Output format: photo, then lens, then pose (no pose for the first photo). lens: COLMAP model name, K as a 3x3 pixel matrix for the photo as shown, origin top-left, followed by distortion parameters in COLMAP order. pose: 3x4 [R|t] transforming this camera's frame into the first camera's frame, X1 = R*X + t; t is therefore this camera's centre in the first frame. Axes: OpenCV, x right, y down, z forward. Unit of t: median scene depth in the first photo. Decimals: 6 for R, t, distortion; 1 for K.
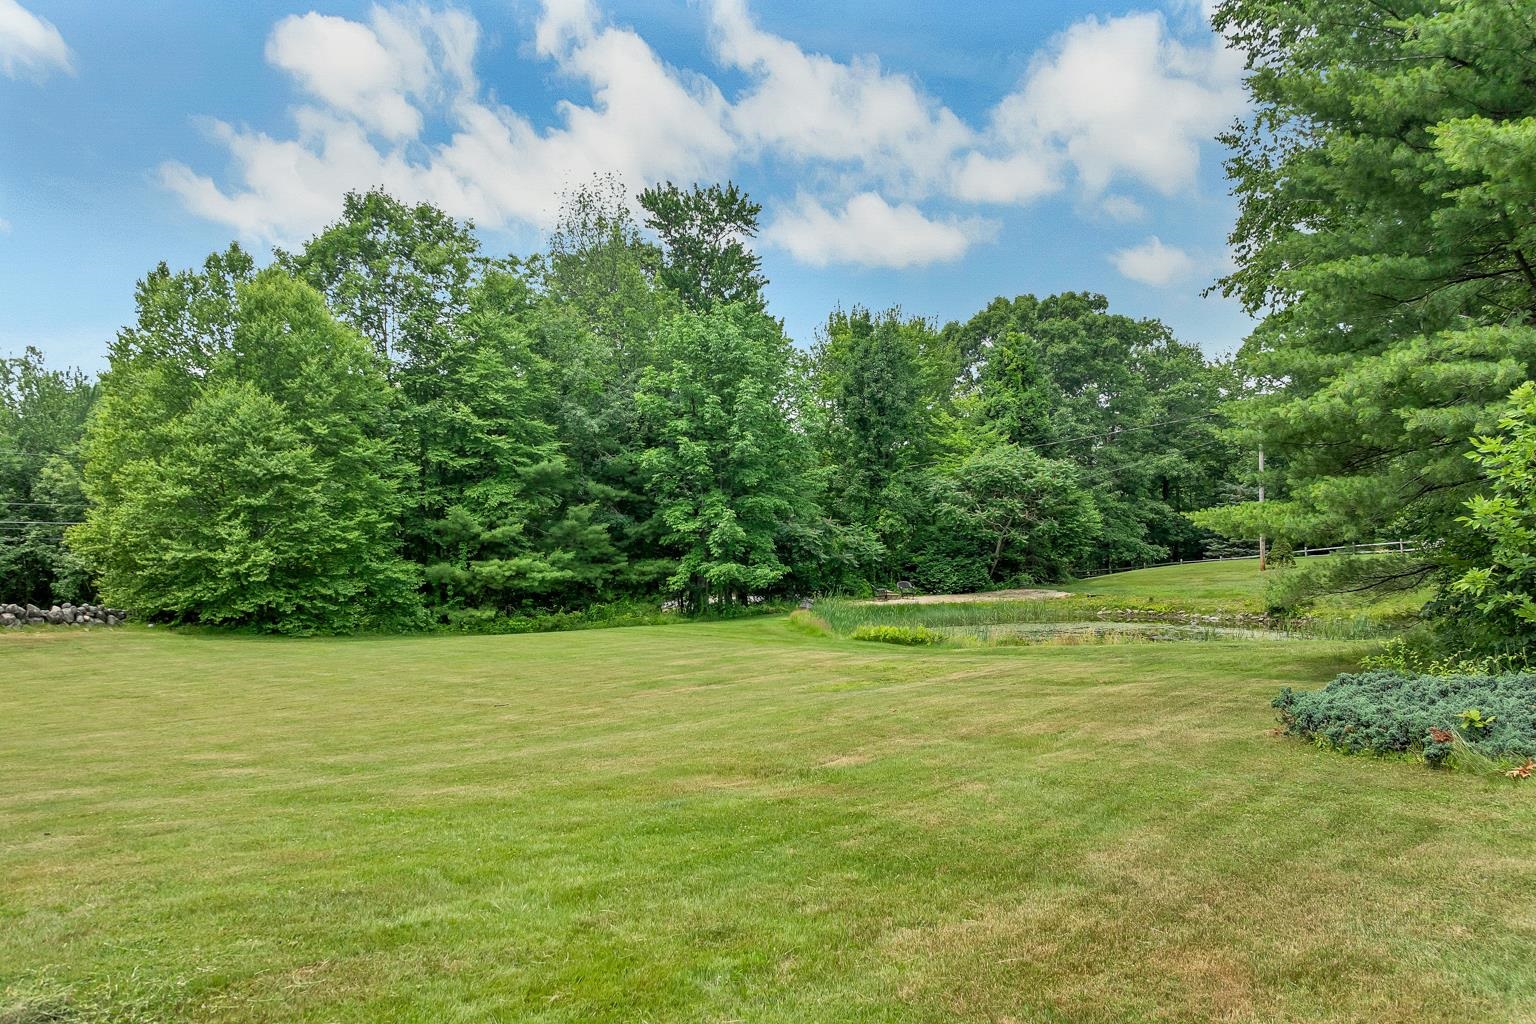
lens RADIAL K [[1138.4, 0, 805.4], [0, 1138.4, 530.6], [0, 0, 1]] dist [-0.008983, 0.011626]
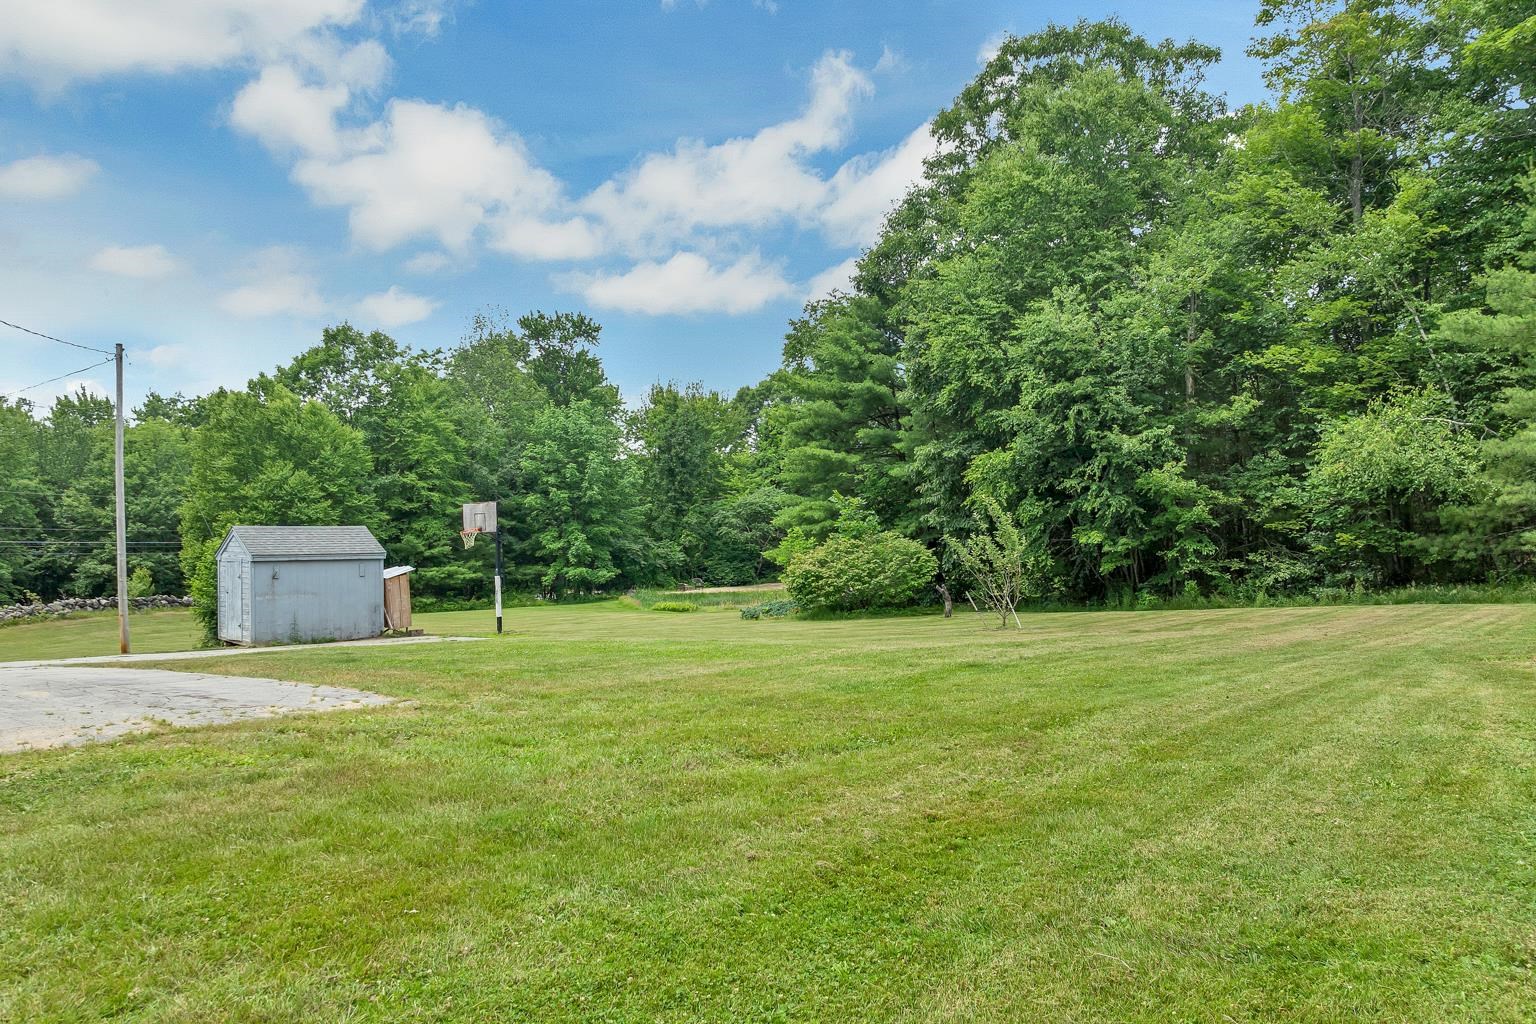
lens RADIAL K [[1138.4, 0, 798.5], [0, 1138.4, 536.7], [0, 0, 1]] dist [-0.008983, 0.011626]
pose [[0.991271, -0.001713, 0.131827, 0.022875], [0.000561, 0.999961, 0.008776, -0.027321], [-0.131837, -0.008625, 0.991234, -0.589377]]
